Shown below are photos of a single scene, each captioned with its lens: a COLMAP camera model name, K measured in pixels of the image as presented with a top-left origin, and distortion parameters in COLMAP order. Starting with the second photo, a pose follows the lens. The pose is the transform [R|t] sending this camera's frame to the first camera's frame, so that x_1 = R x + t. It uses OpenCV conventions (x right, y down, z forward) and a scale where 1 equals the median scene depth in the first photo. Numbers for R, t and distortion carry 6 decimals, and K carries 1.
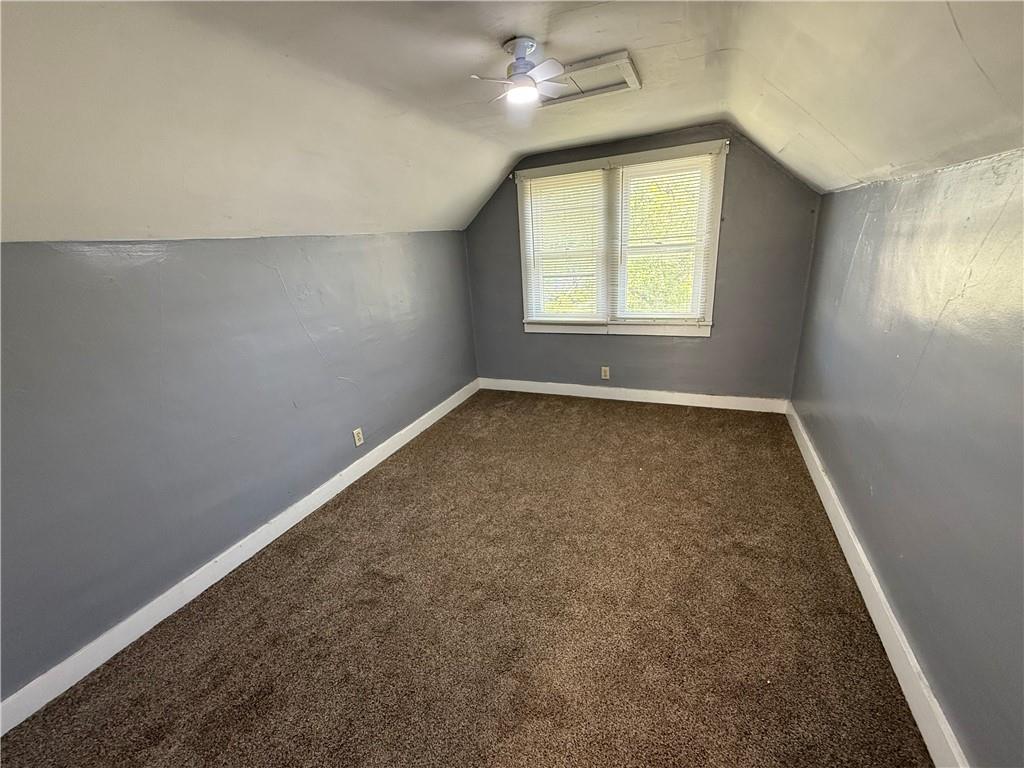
lens RADIAL K [[408.4, 0, 507.3], [0, 408.4, 381.9], [0, 0, 1]] dist [0.002003, 0.000086]
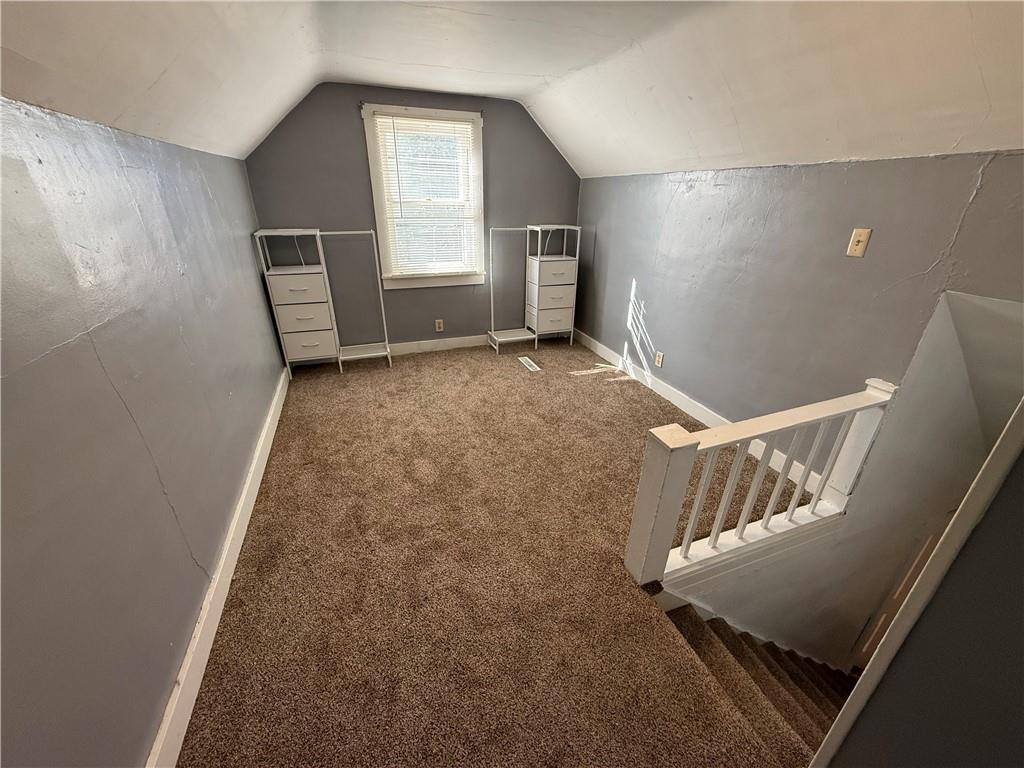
lens RADIAL K [[408.4, 0, 513.9], [0, 408.4, 383.3], [0, 0, 1]] dist [0.002003, 0.000086]
pose [[0.684287, -0.225832, 0.693362, -0.420547], [0.164421, 0.974134, 0.155012, -0.008075], [-0.710434, 0.007930, 0.703719, 0.130265]]
